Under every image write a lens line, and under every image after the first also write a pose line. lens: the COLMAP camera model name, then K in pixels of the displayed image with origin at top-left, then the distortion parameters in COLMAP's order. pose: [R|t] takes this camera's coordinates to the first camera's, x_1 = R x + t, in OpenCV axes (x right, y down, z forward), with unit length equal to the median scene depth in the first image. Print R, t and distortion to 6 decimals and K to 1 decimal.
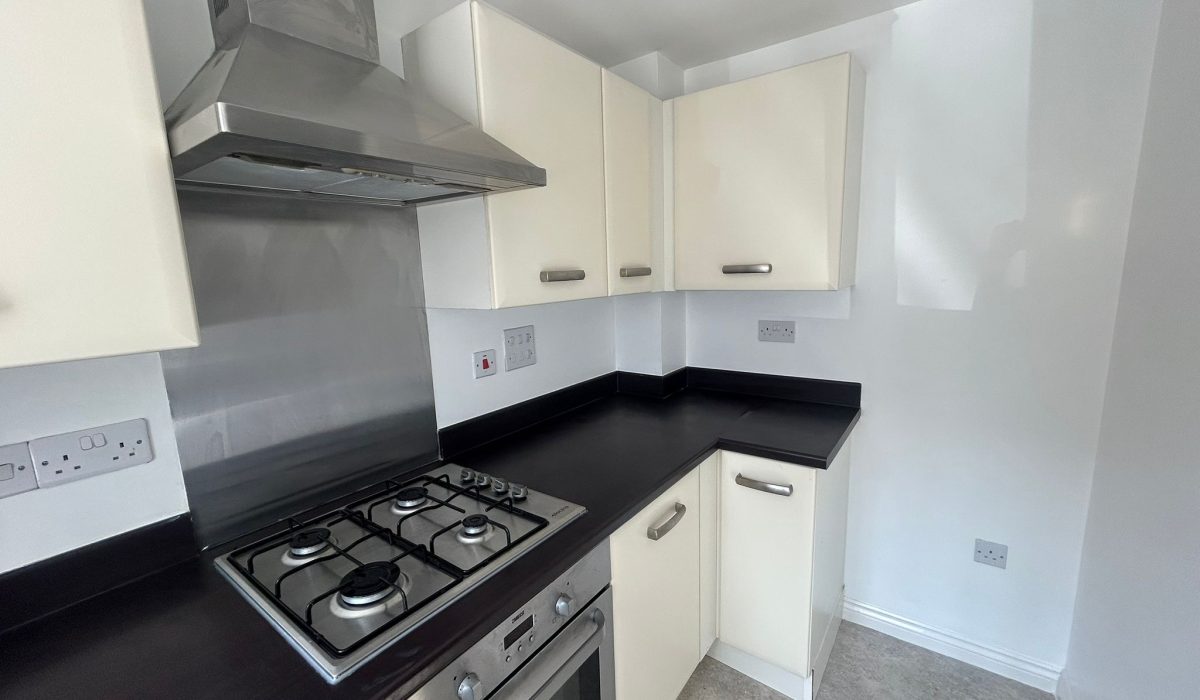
lens RADIAL K [[485.9, 0, 599.2], [0, 485.9, 352.4], [0, 0, 1]] dist [0.002570, -0.000146]
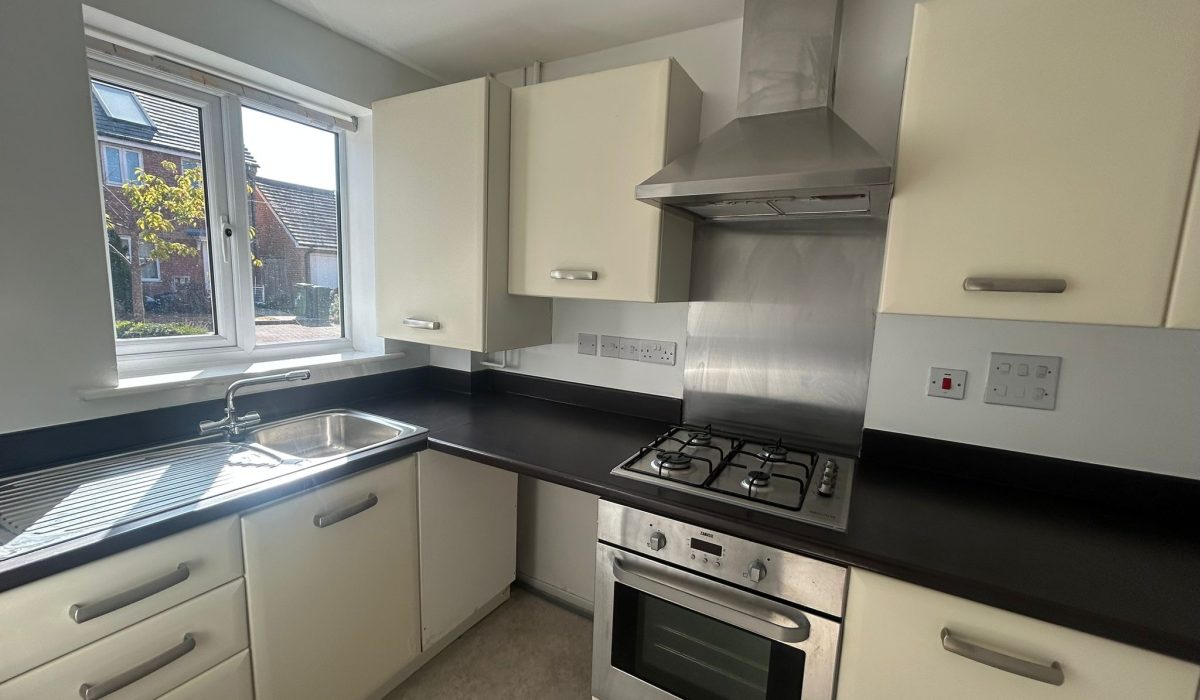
lens RADIAL K [[485.9, 0, 600.7], [0, 485.9, 350.7], [0, 0, 1]] dist [0.002570, -0.000146]
pose [[0.127291, 0.172805, -0.976696, 0.615937], [-0.211954, 0.966700, 0.143412, -0.031671], [0.968954, 0.188759, 0.159679, 0.275552]]
